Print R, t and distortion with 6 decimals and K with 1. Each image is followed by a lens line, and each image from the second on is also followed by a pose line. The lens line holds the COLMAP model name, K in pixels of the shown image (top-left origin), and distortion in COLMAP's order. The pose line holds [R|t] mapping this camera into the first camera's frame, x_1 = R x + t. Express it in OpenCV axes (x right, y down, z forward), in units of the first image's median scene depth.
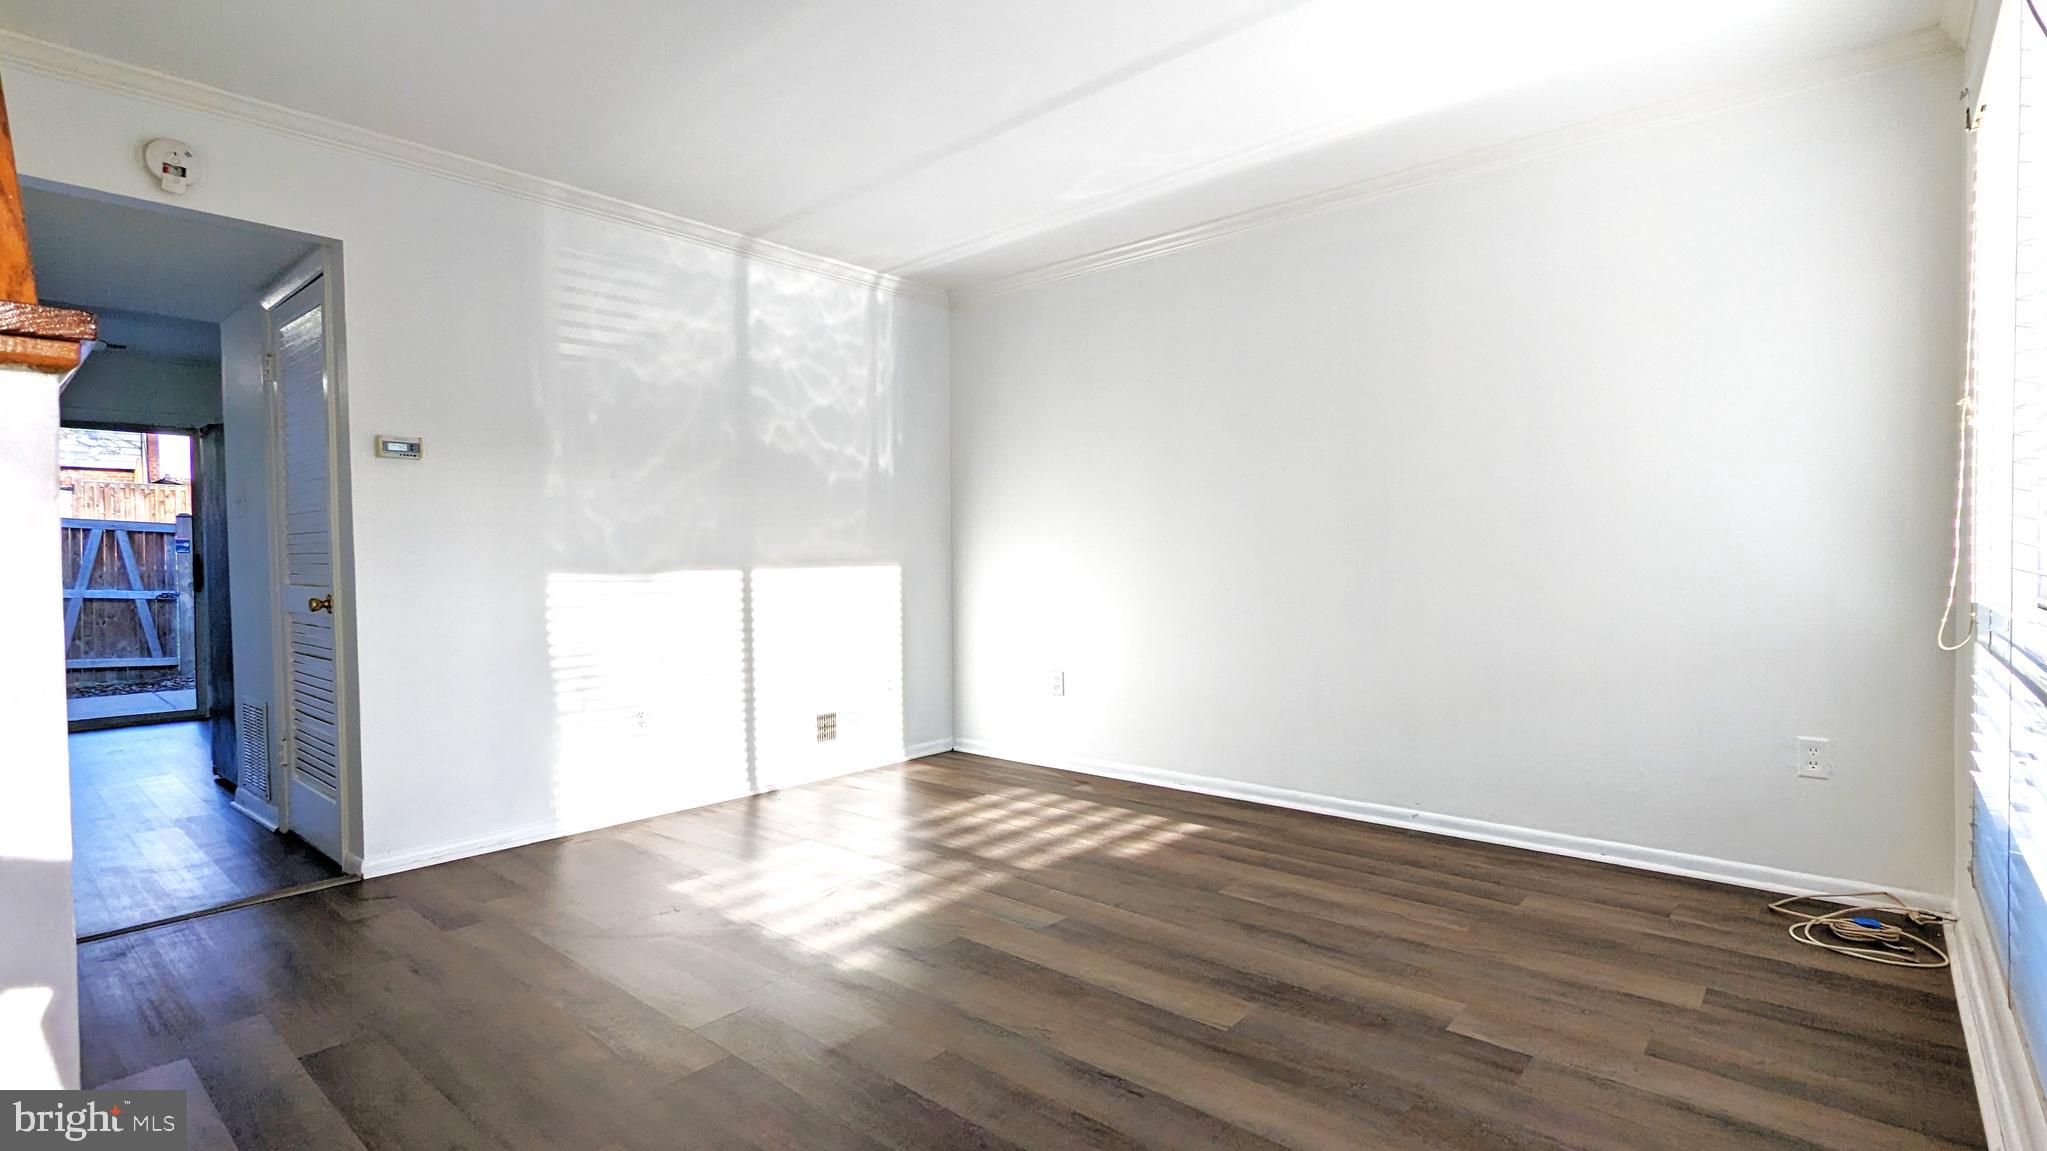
lens RADIAL K [[966.3, 0, 1045.2], [0, 966.3, 580.8], [0, 0, 1]] dist [-0.001358, 0.000199]
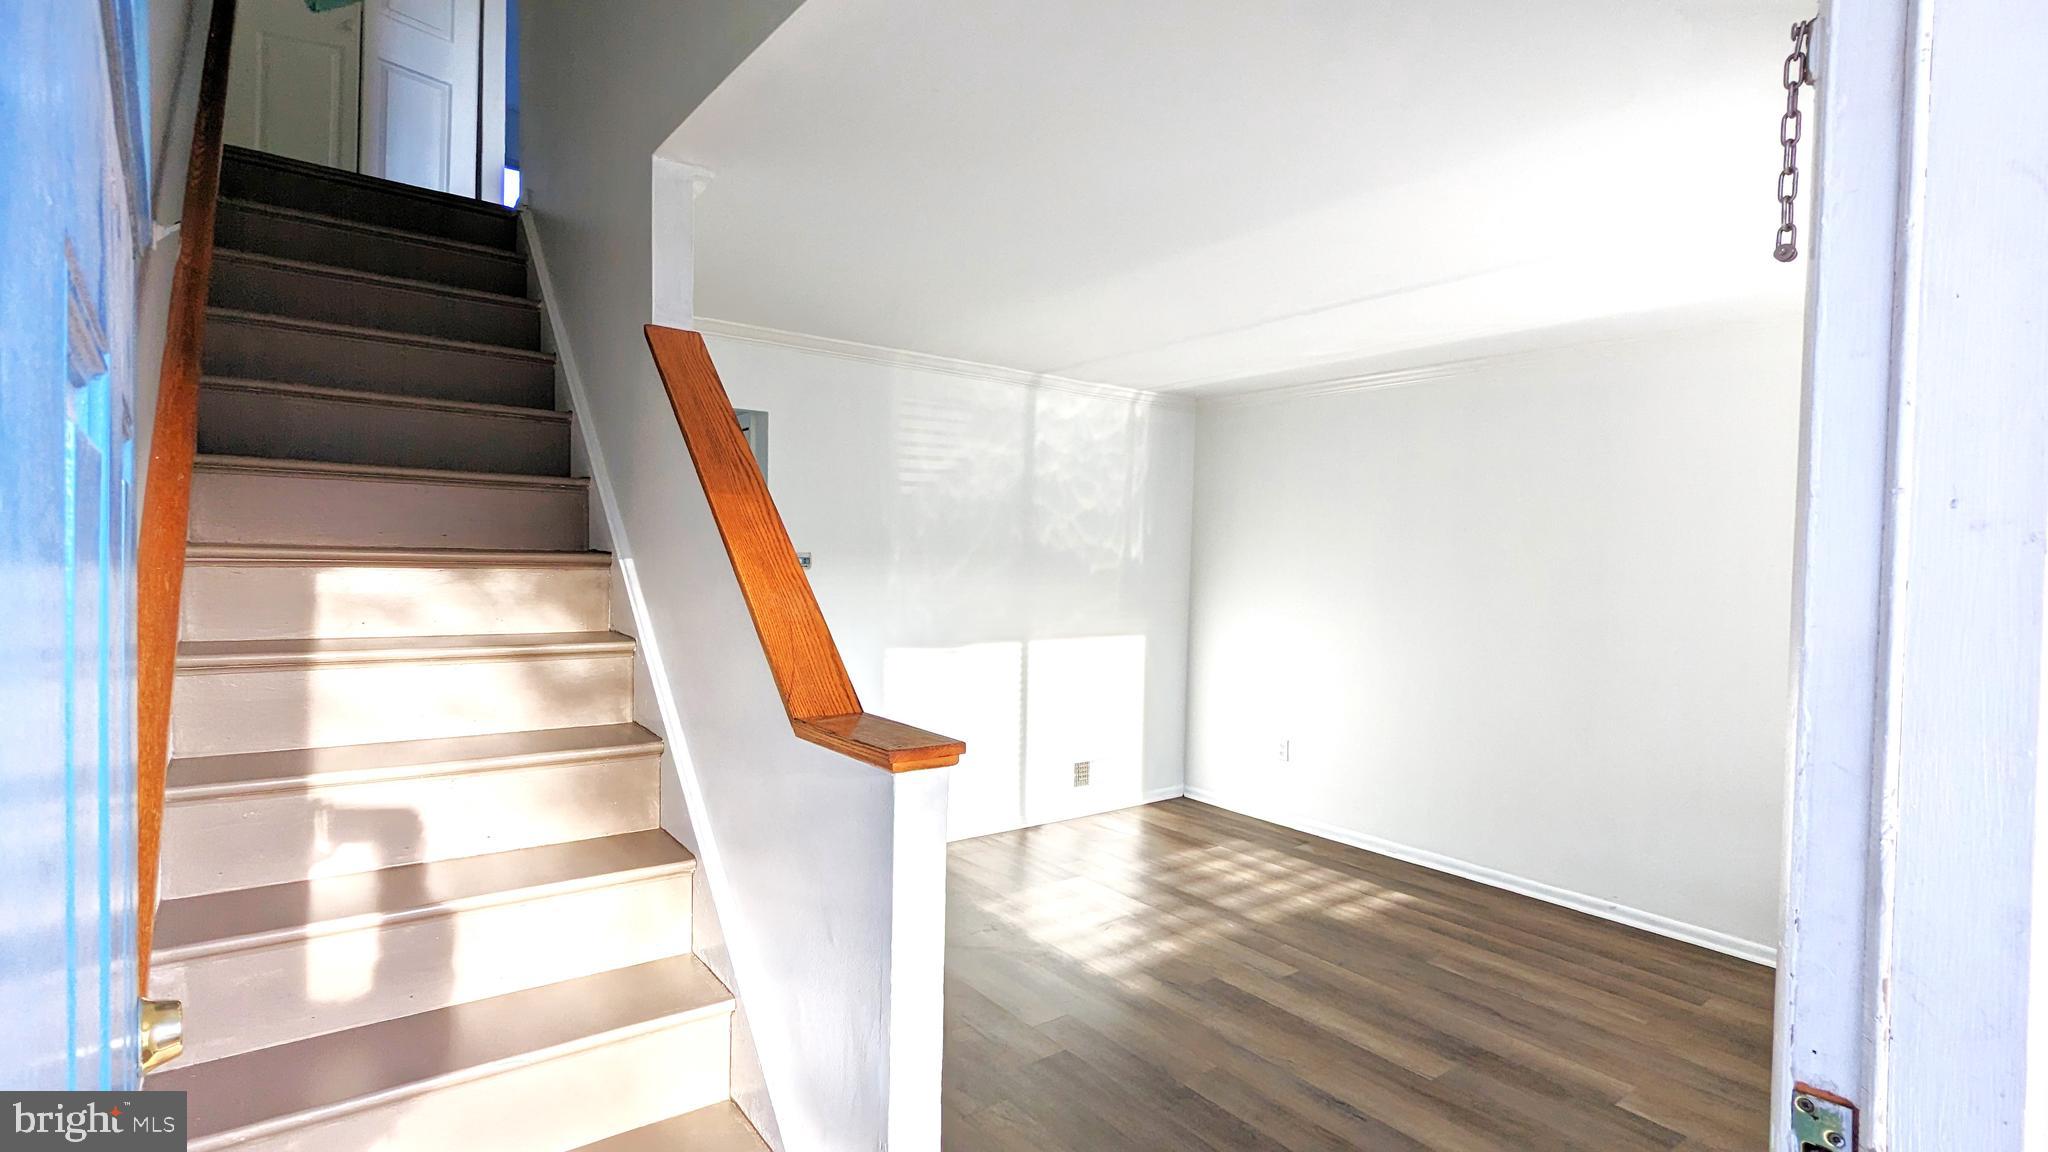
lens RADIAL K [[966.7, 0, 1035.5], [0, 966.7, 593.4], [0, 0, 1]] dist [-0.001358, 0.000199]
pose [[0.977965, 0.039228, -0.205050, -0.053330], [-0.035823, 0.999152, 0.020293, -0.114800], [0.205672, -0.012500, 0.978541, -0.218636]]
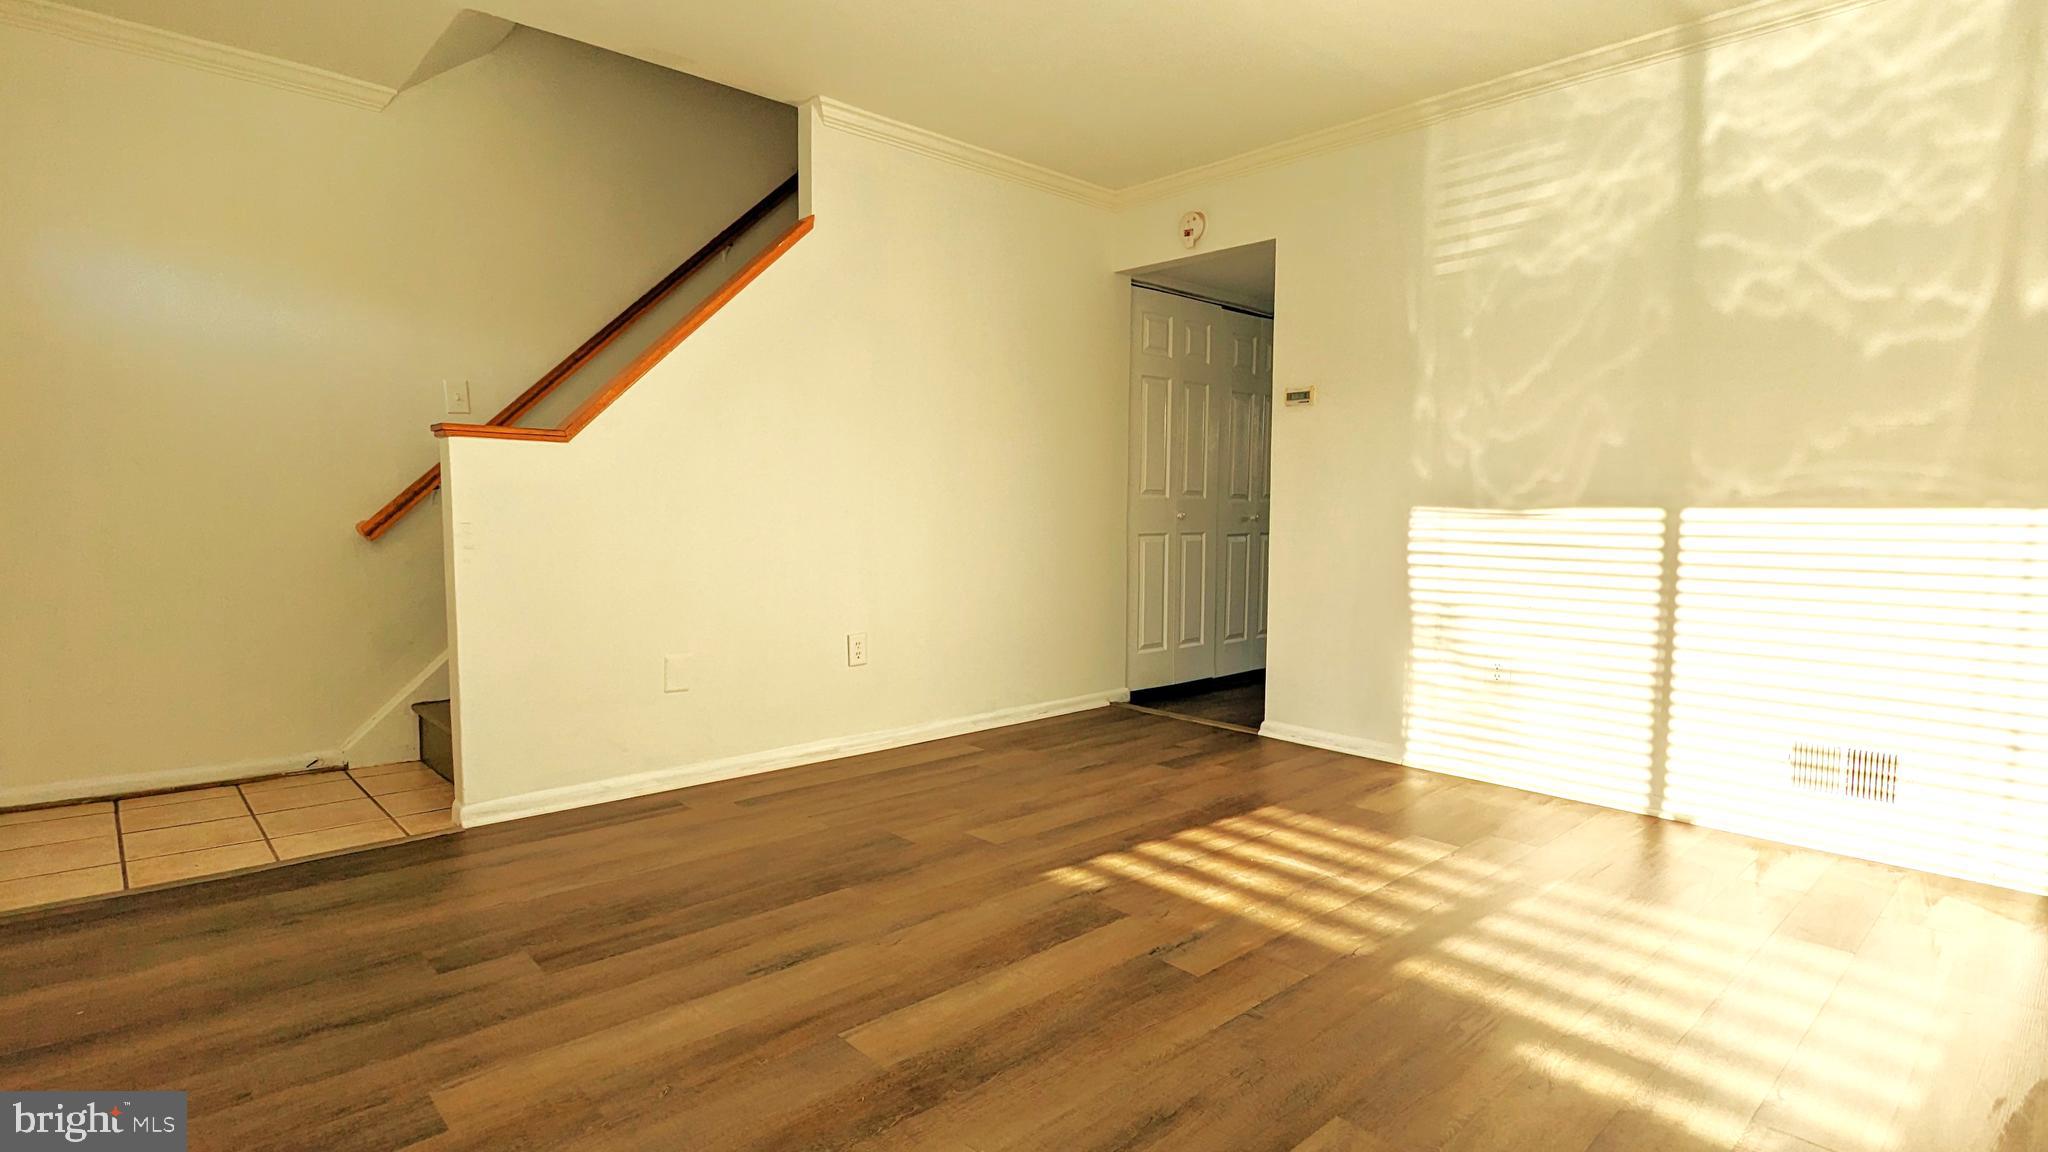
lens RADIAL K [[1030.3, 0, 991.9], [0, 1030.3, 581.6], [0, 0, 1]] dist [-0.001933, -0.005187]
pose [[-0.143971, 0.076308, -0.986635, 0.556075], [-0.032574, 0.996117, 0.081795, -0.000087], [0.989046, 0.043915, -0.140927, 0.679387]]
